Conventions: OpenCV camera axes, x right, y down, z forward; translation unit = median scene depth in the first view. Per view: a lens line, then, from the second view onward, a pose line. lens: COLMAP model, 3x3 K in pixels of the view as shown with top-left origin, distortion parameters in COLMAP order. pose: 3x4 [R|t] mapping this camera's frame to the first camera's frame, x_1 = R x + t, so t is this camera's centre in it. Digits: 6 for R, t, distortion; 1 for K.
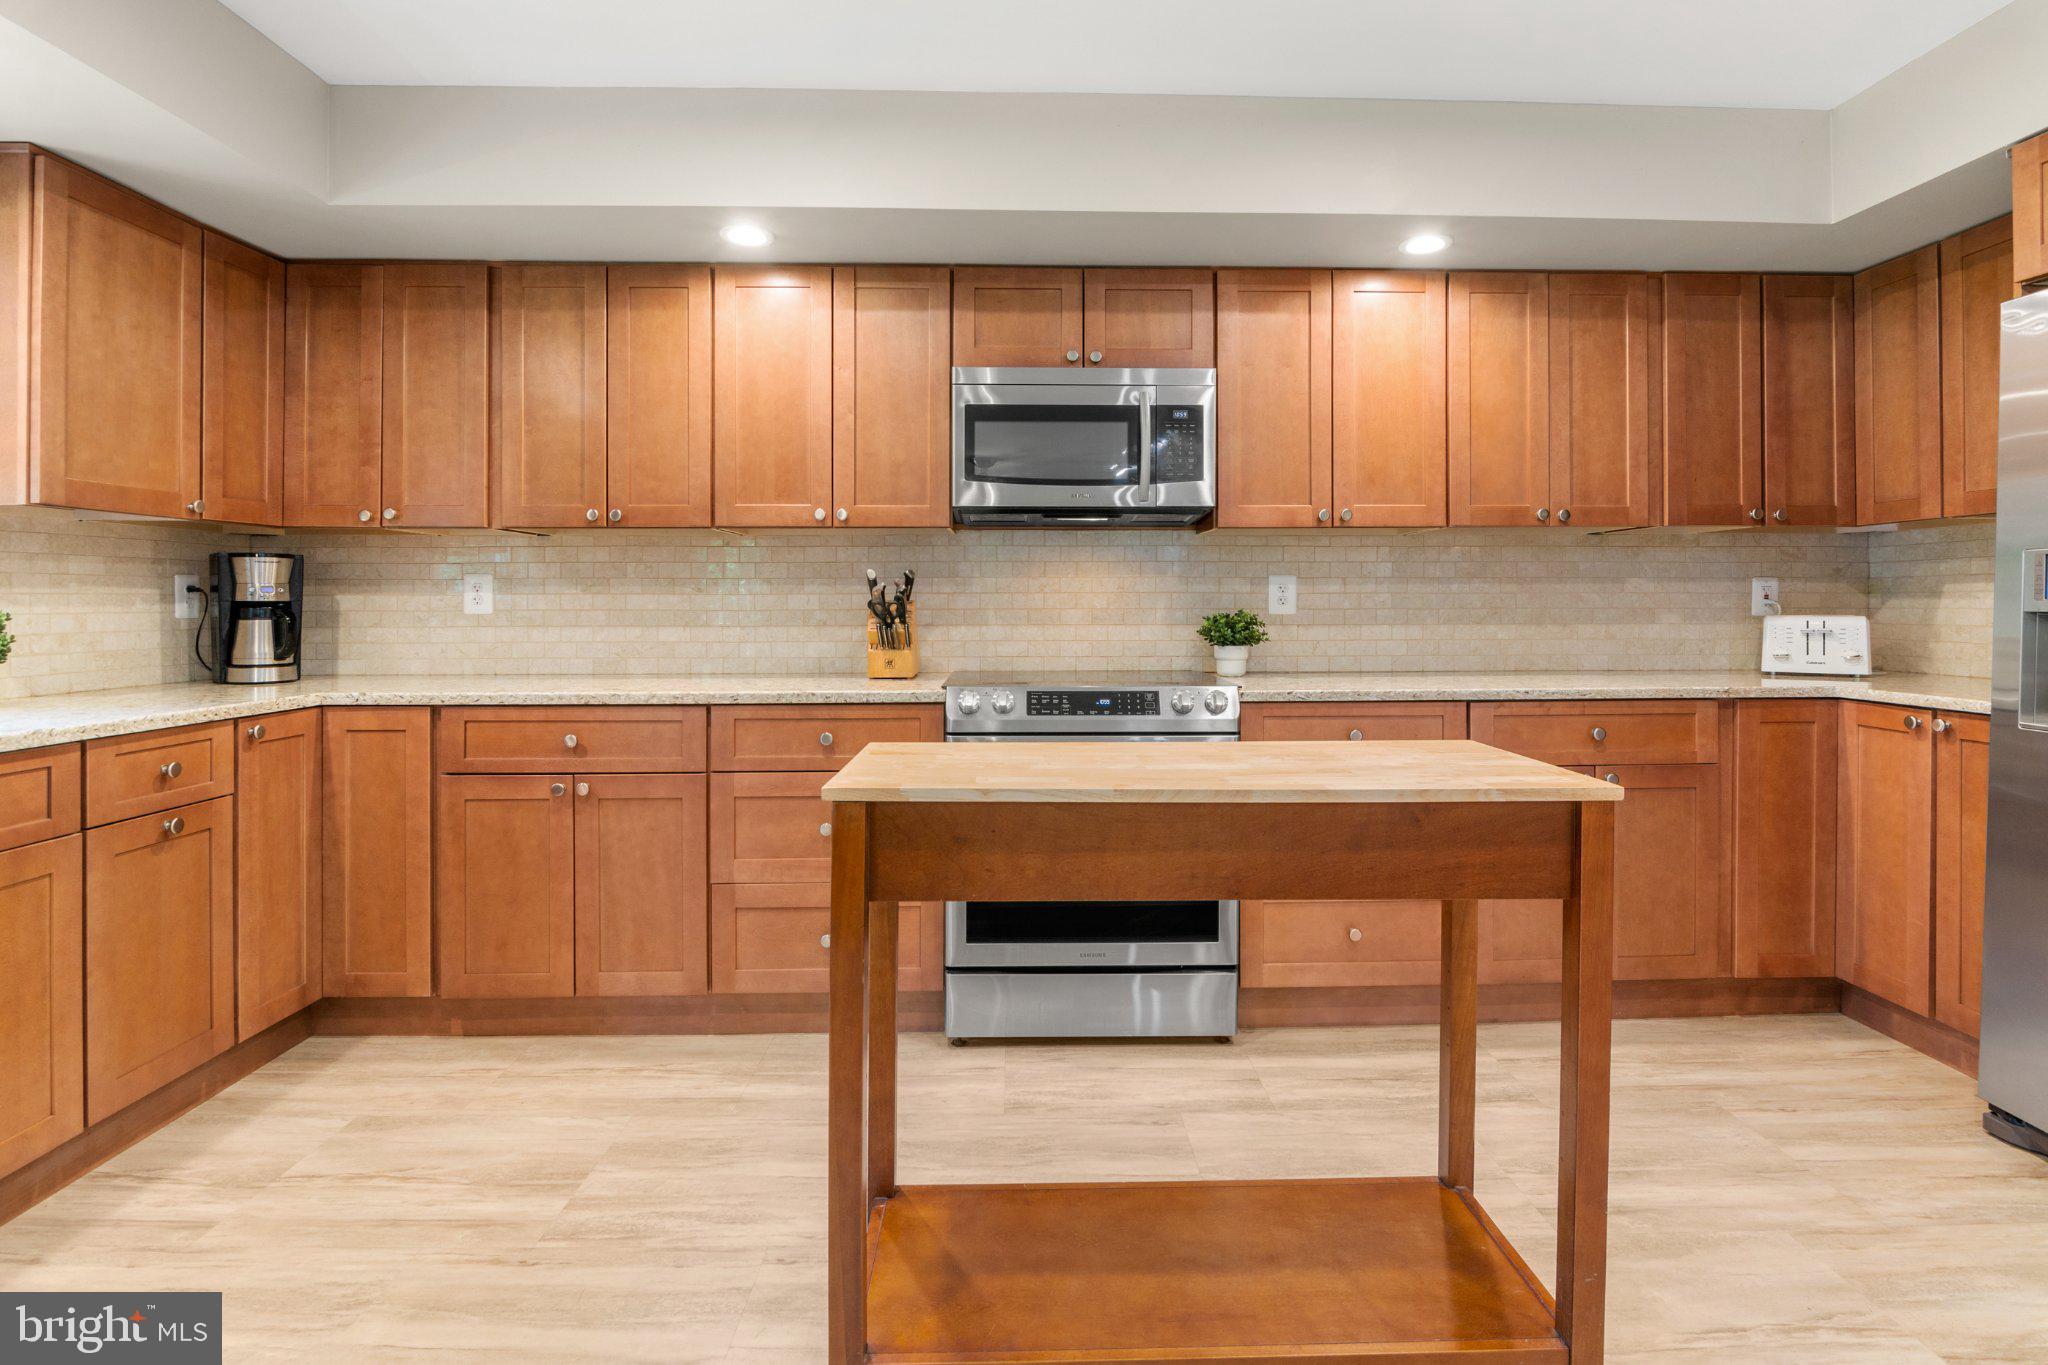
lens RADIAL K [[1020.3, 0, 1033.5], [0, 1020.3, 604.4], [0, 0, 1]] dist [-0.005470, -0.004147]
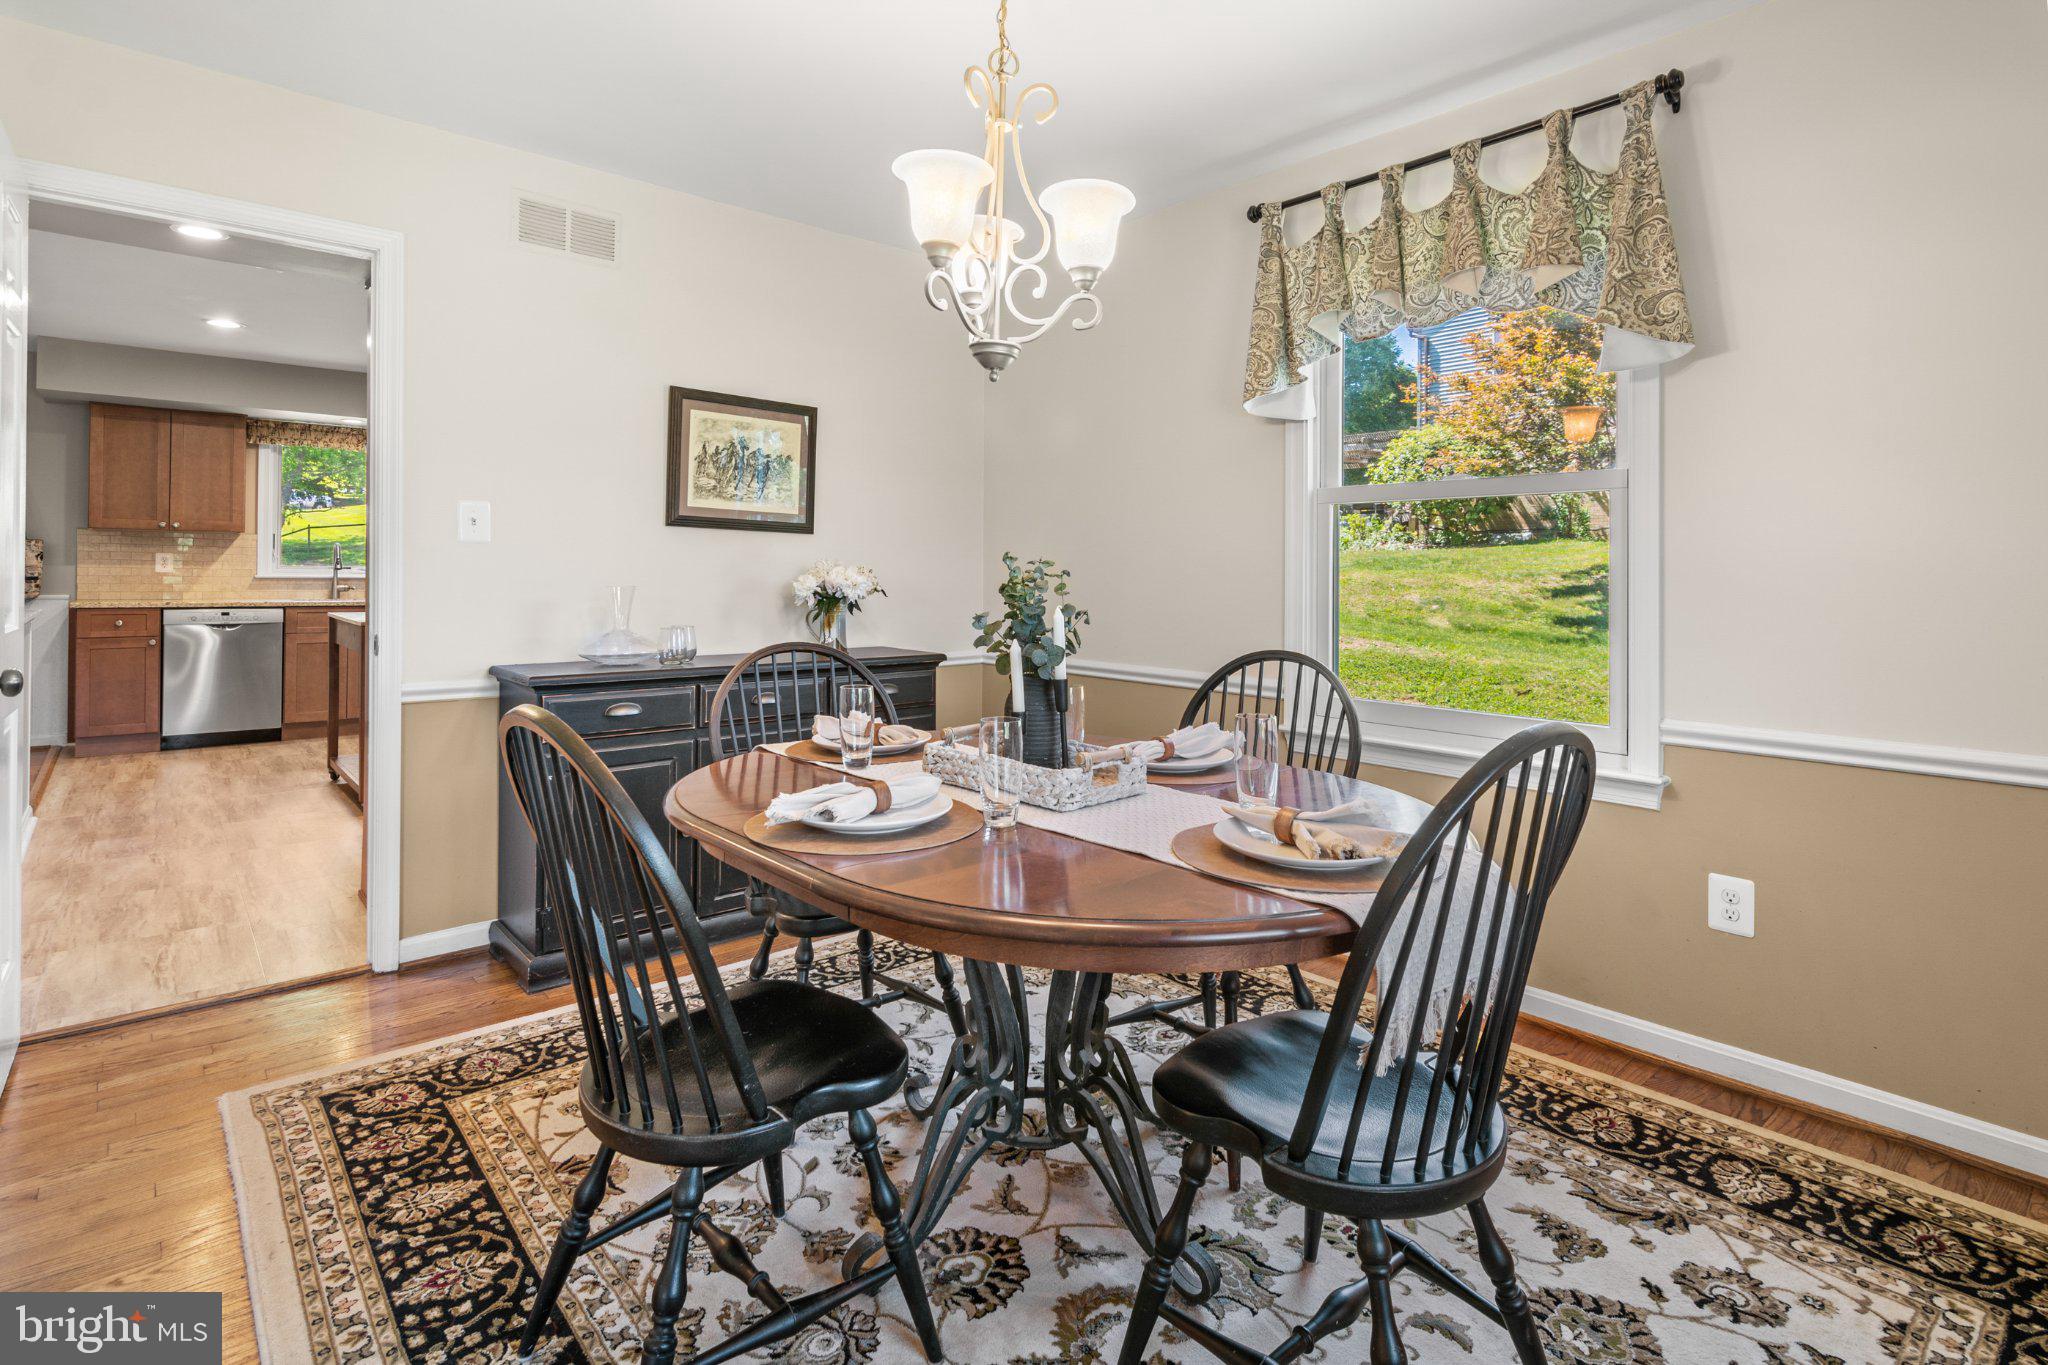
lens RADIAL K [[1023.2, 0, 1025.1], [0, 1023.2, 570.1], [0, 0, 1]] dist [-0.001350, 0.000108]
pose [[0.638878, 0.007434, -0.769272, 2.146527], [-0.014709, 0.999889, -0.002554, -0.008765], [0.769168, 0.012947, 0.638916, 0.240705]]
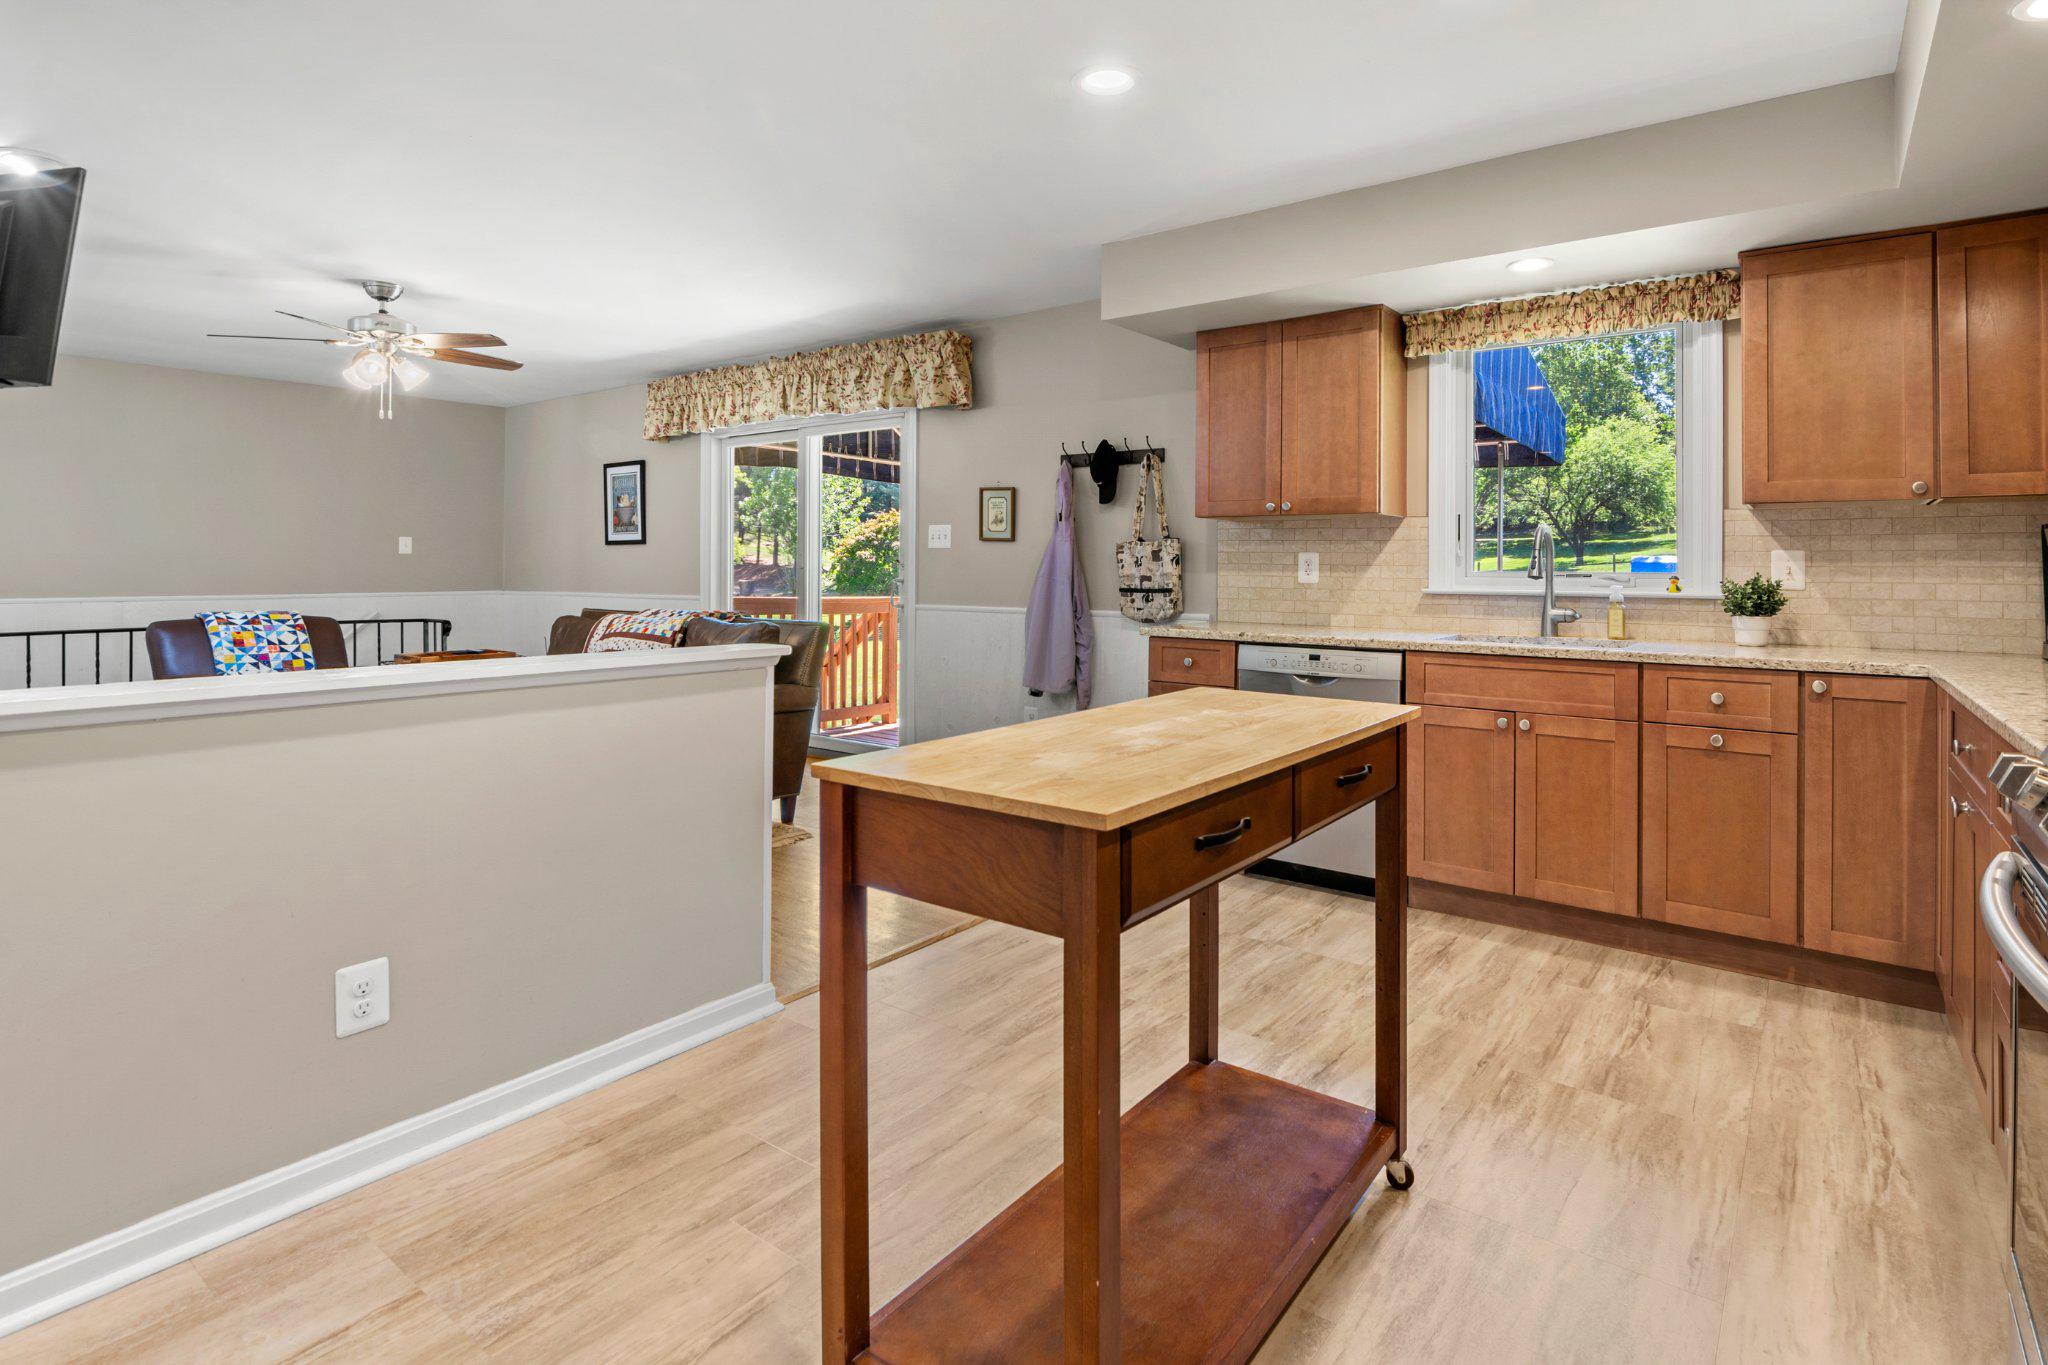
lens RADIAL K [[1030.1, 0, 1033.9], [0, 1030.1, 559.5], [0, 0, 1]] dist [-0.004075, -0.002320]
pose [[-0.620625, -0.008368, -0.784063, 0.563257], [-0.007555, 0.999960, -0.004692, -0.004894], [0.784071, 0.003011, -0.620664, 0.821134]]
